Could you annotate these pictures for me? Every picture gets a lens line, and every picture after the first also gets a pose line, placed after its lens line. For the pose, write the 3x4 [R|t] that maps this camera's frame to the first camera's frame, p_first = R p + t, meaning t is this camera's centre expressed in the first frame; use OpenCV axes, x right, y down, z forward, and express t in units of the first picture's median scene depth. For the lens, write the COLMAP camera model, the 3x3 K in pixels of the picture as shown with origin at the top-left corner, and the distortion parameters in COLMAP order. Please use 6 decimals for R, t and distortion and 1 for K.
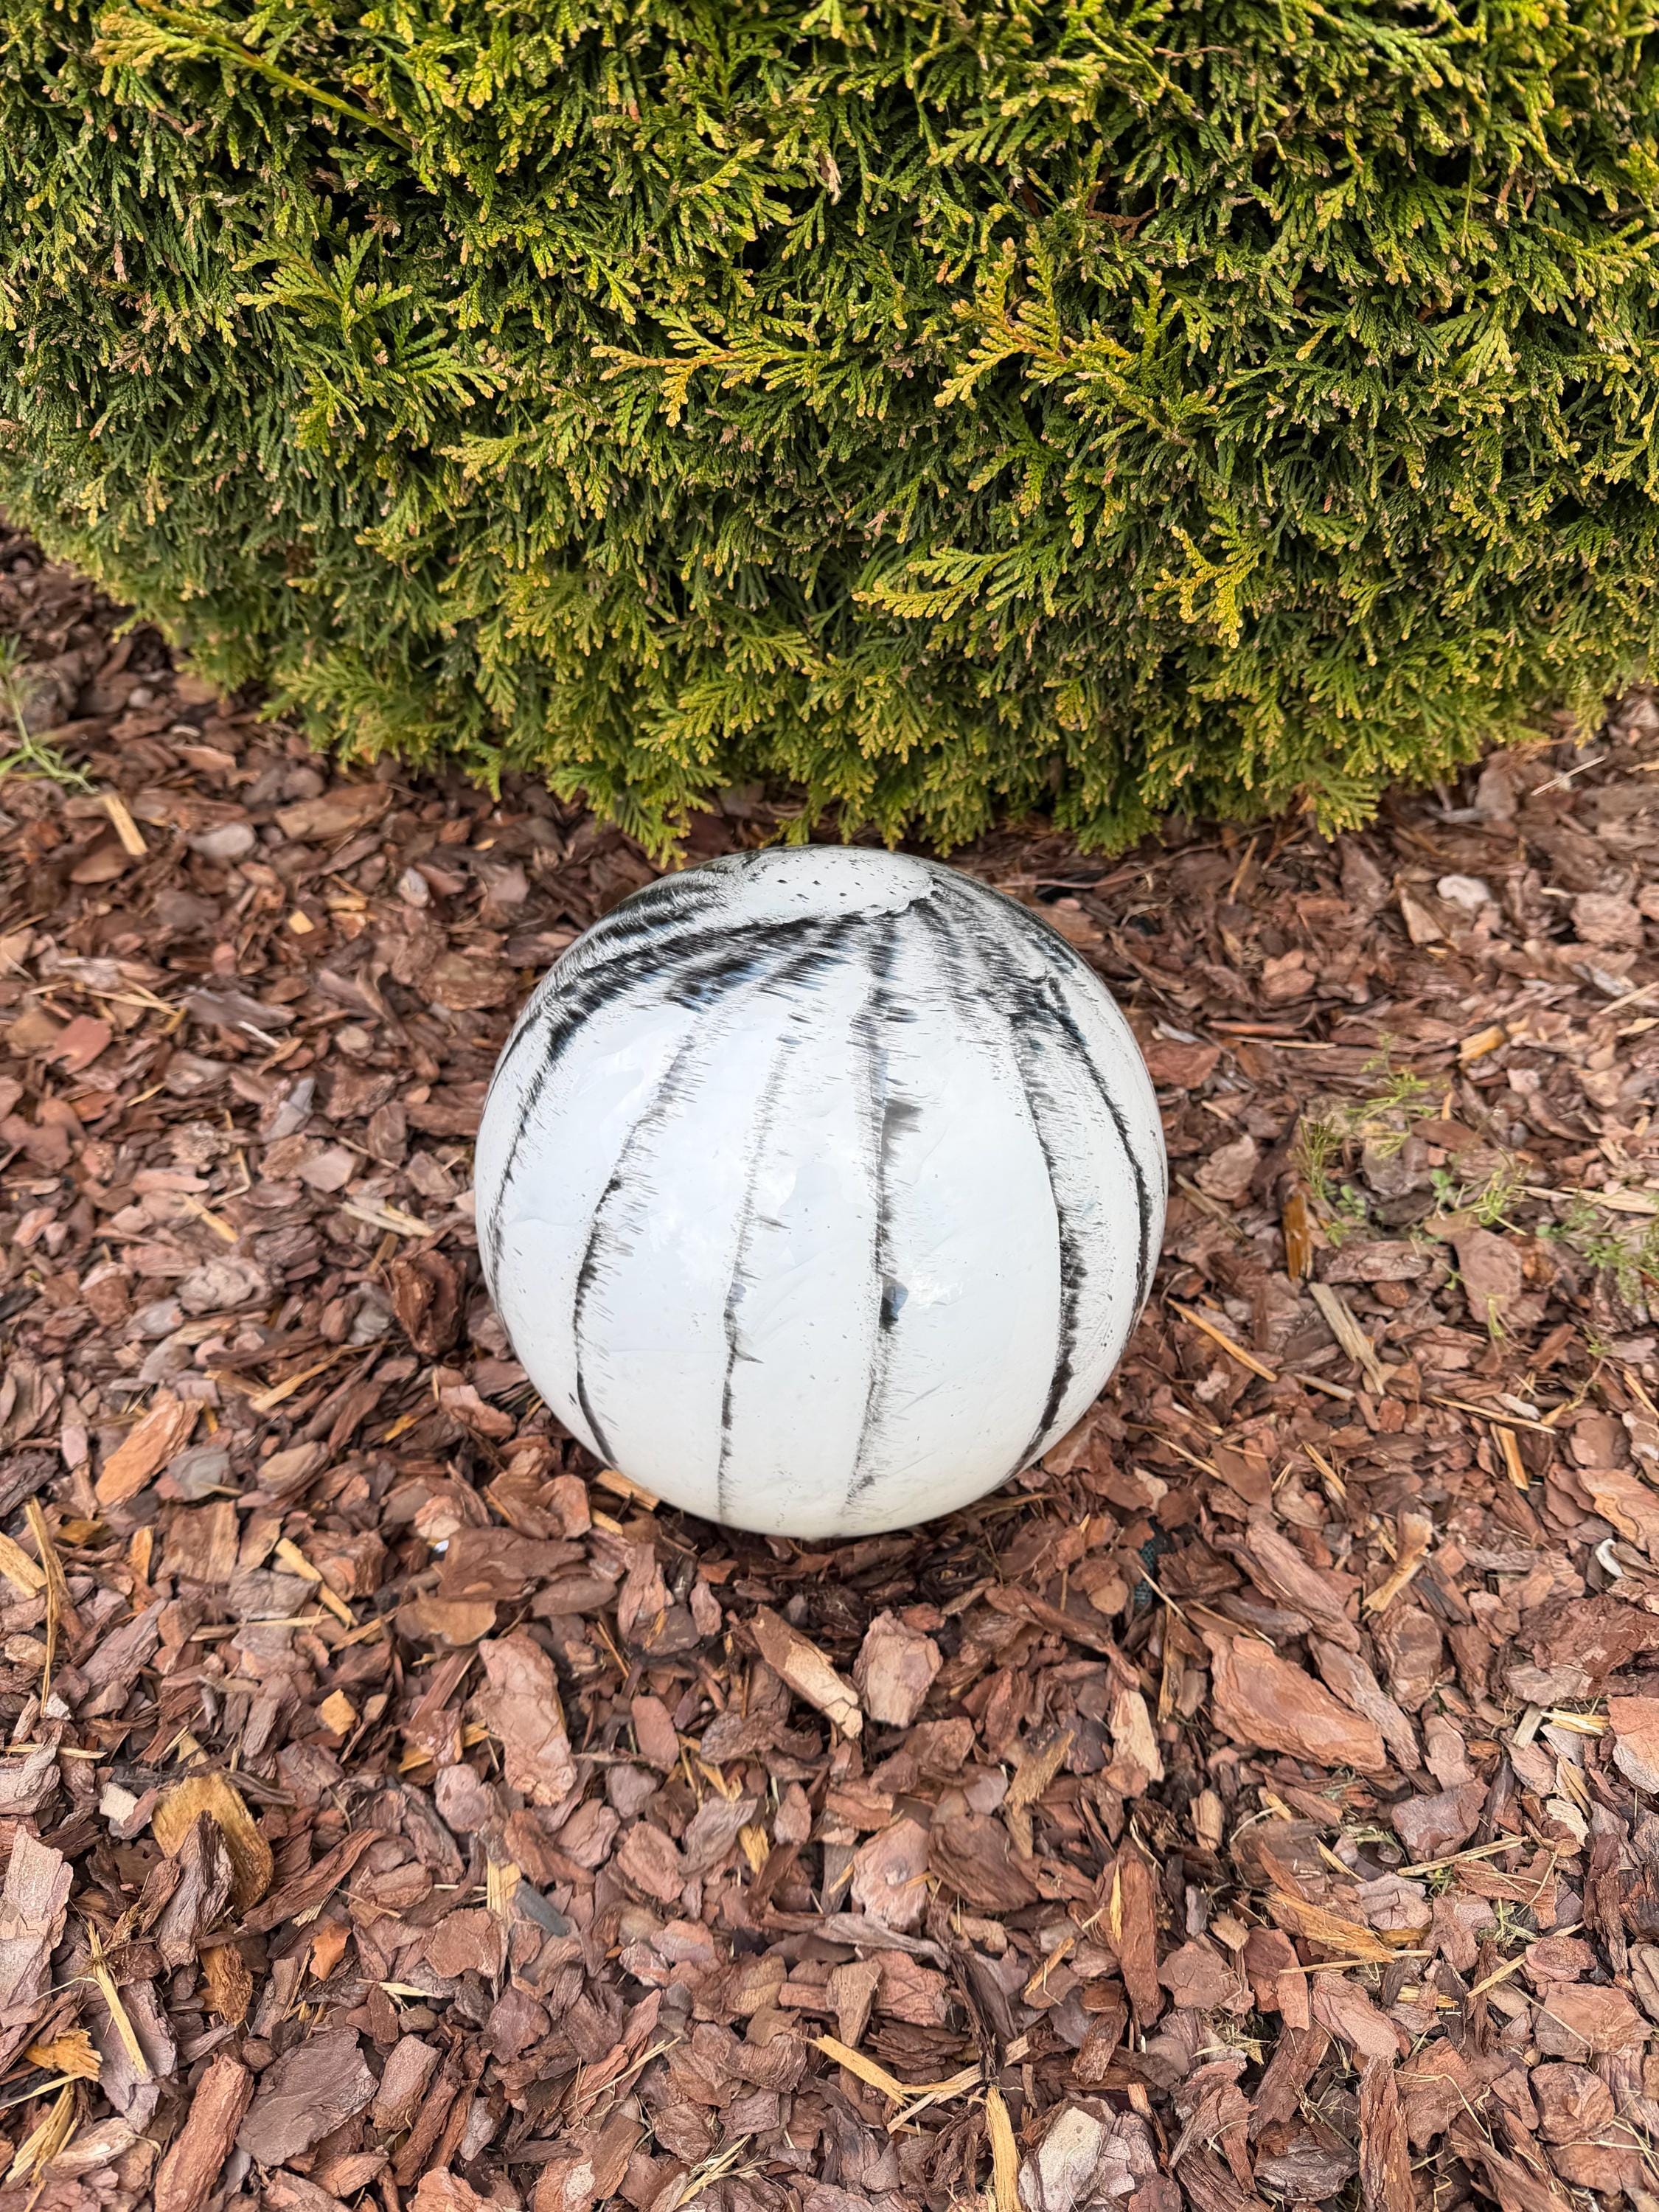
lens RADIAL K [[1557.1, 0, 823.8], [0, 1557.1, 1094.3], [0, 0, 1]] dist [-0.004996, -0.007887]
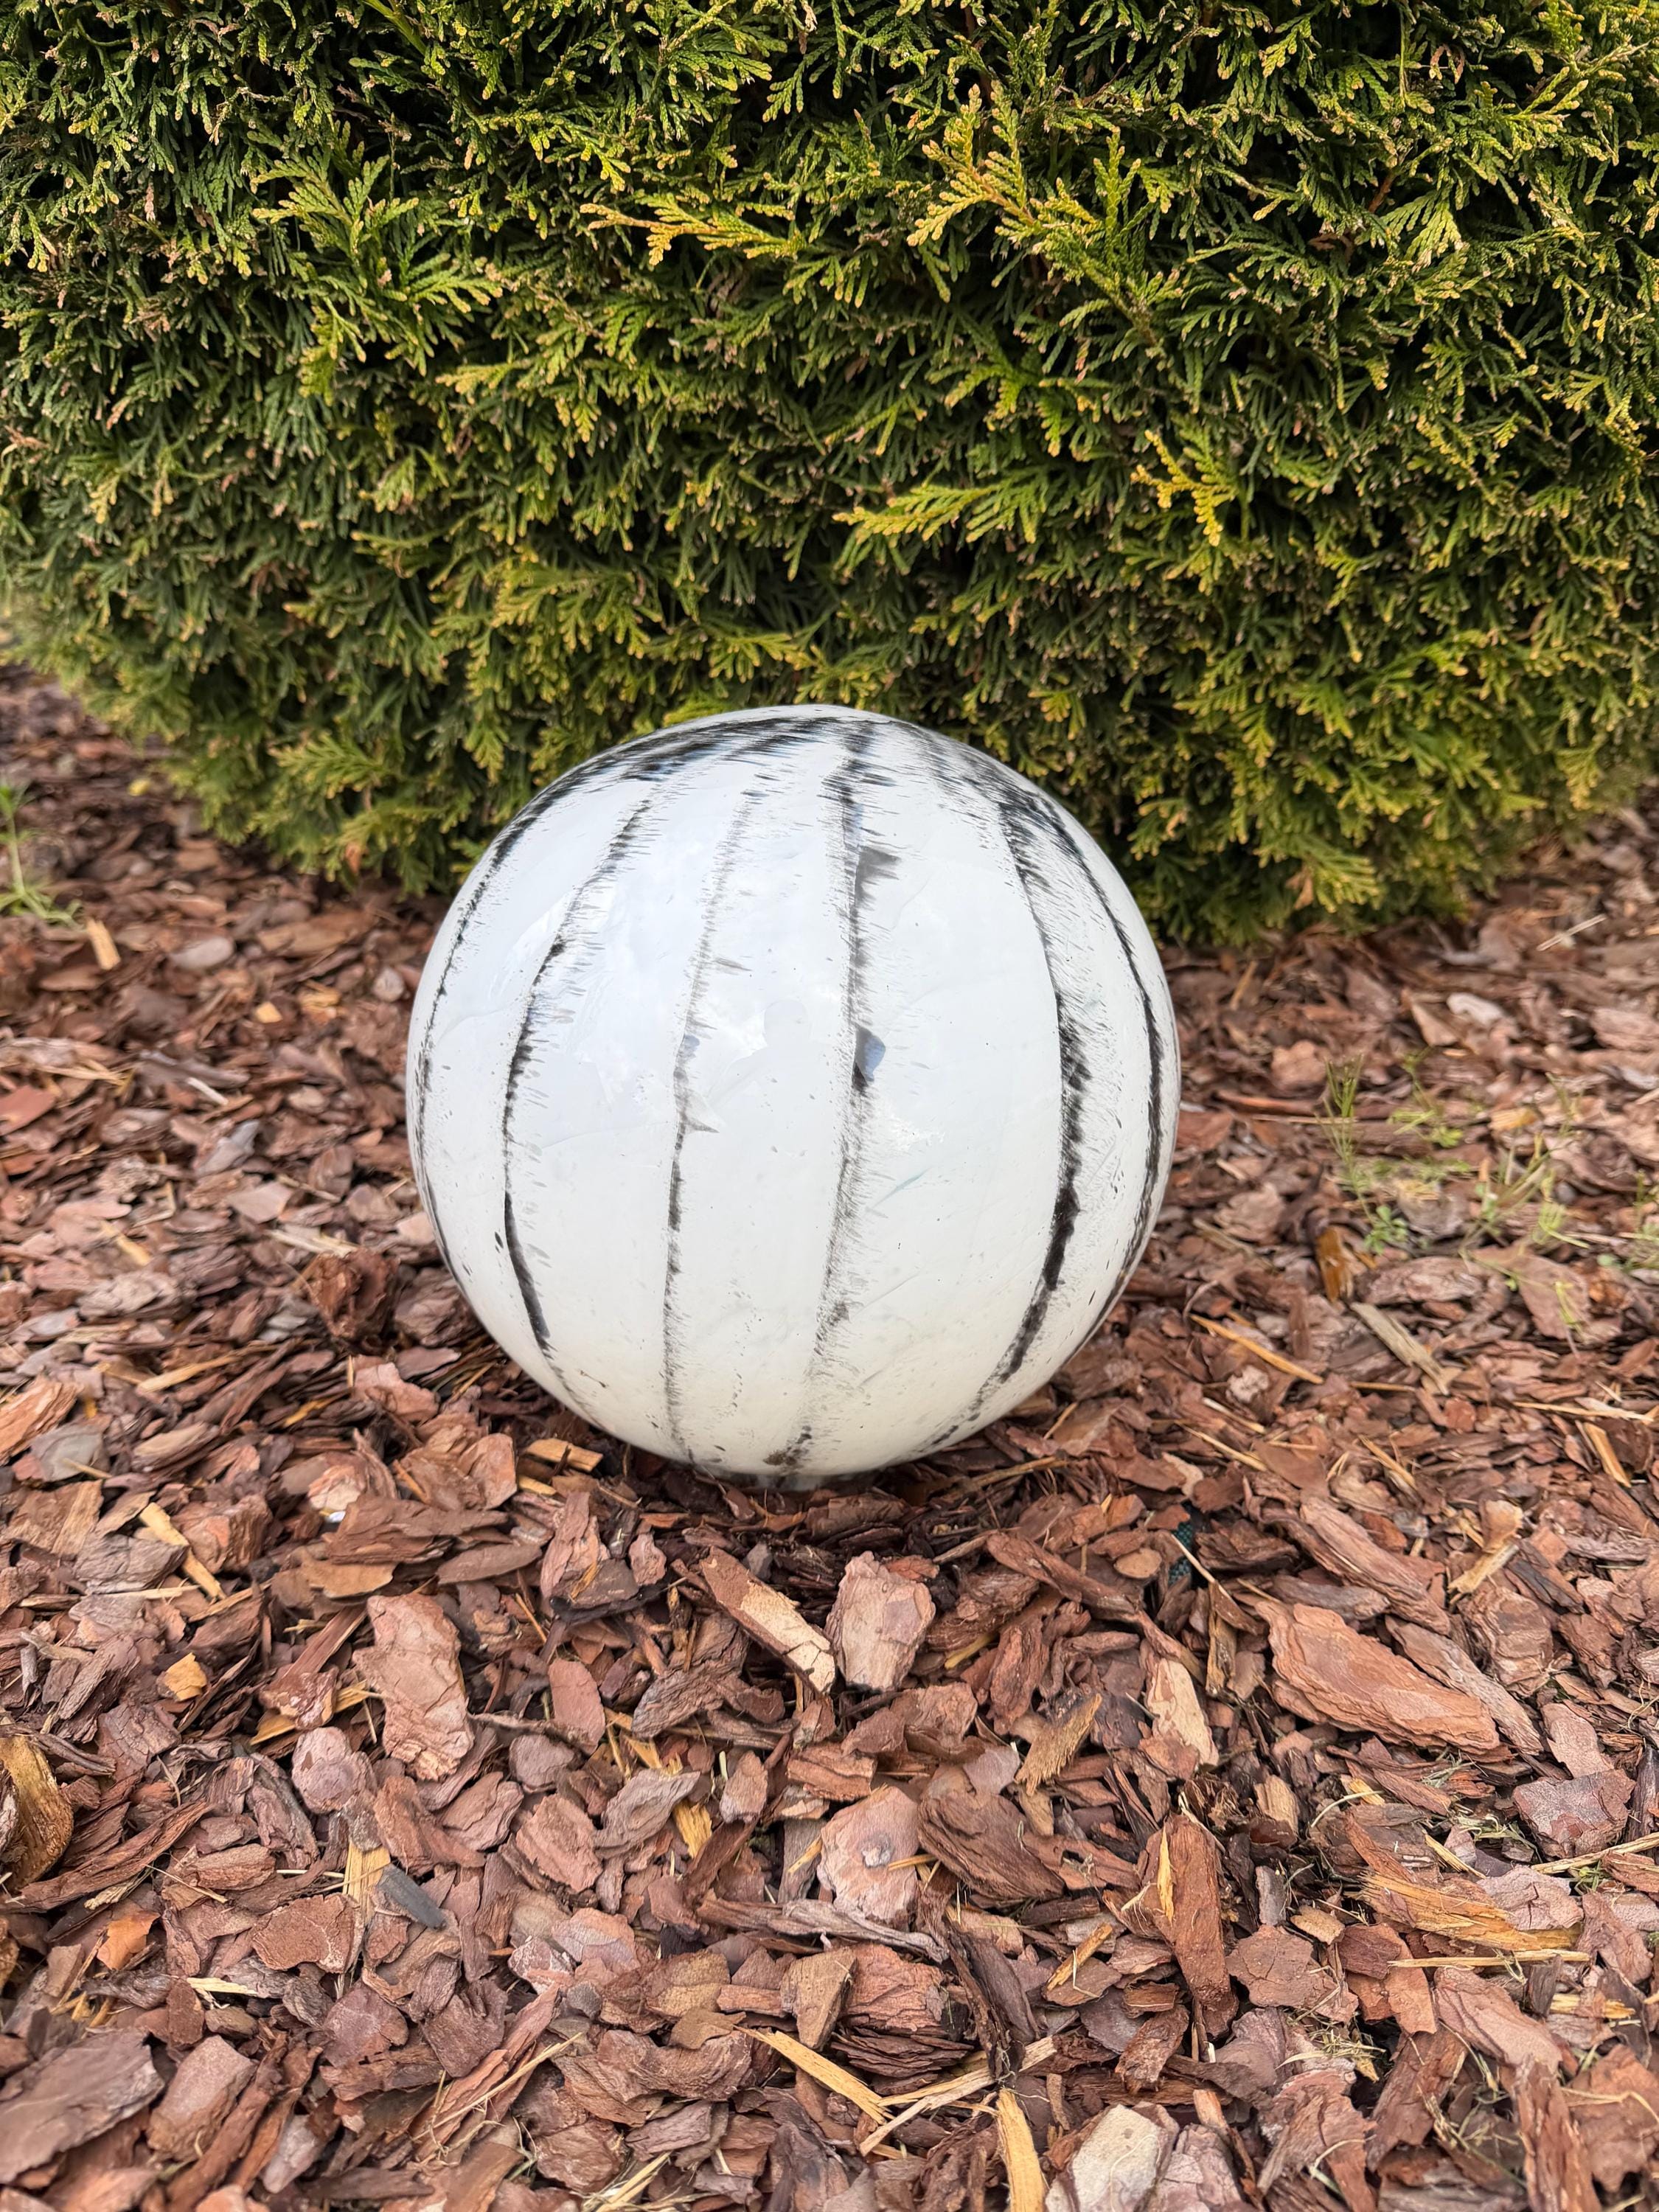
lens RADIAL K [[1565.3, 0, 817.7], [0, 1565.3, 1110.4], [0, 0, 1]] dist [-0.011402, -0.004630]
pose [[0.999936, 0.006374, -0.009340, 0.021102], [-0.008807, 0.957065, -0.289740, 0.354142], [0.007092, 0.289803, 0.957060, 0.147021]]
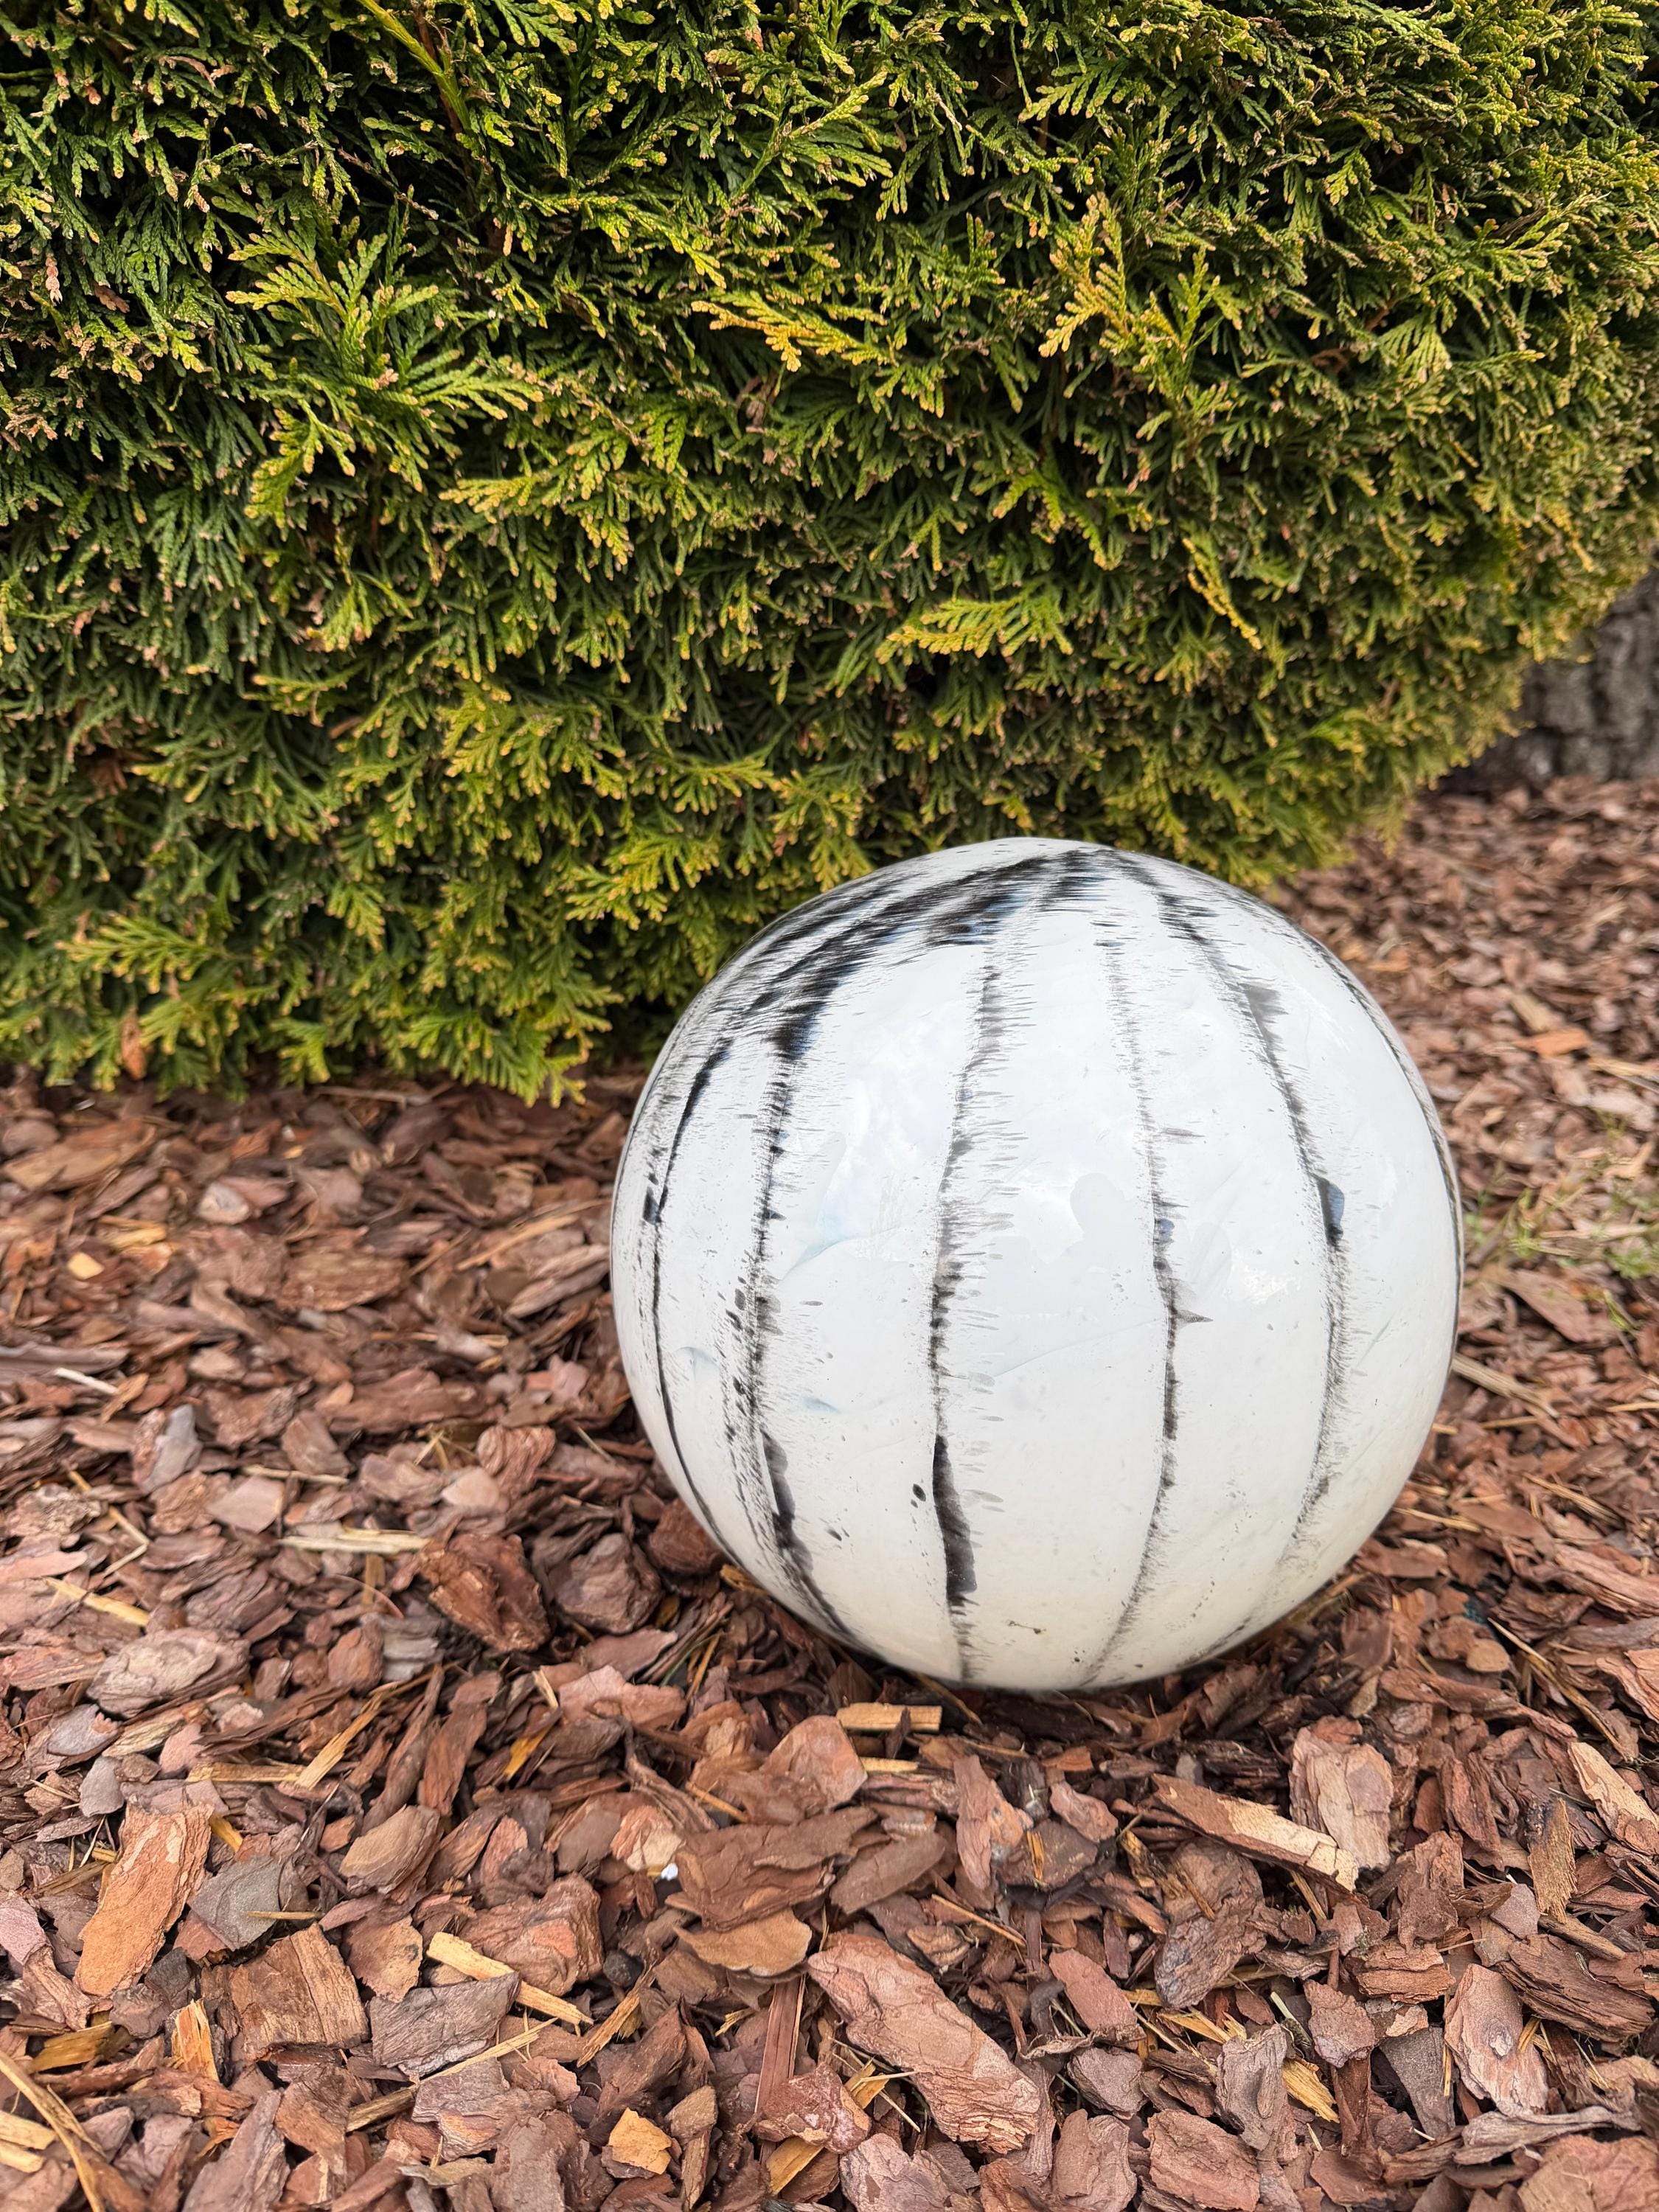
lens RADIAL K [[1574.8, 0, 820.1], [0, 1574.8, 1120.1], [0, 0, 1]] dist [-0.009211, -0.009317]
pose [[0.923551, -0.150007, 0.352918, -0.415653], [0.258523, 0.923287, -0.284089, 0.218471], [-0.283229, 0.353608, 0.891483, 0.275848]]
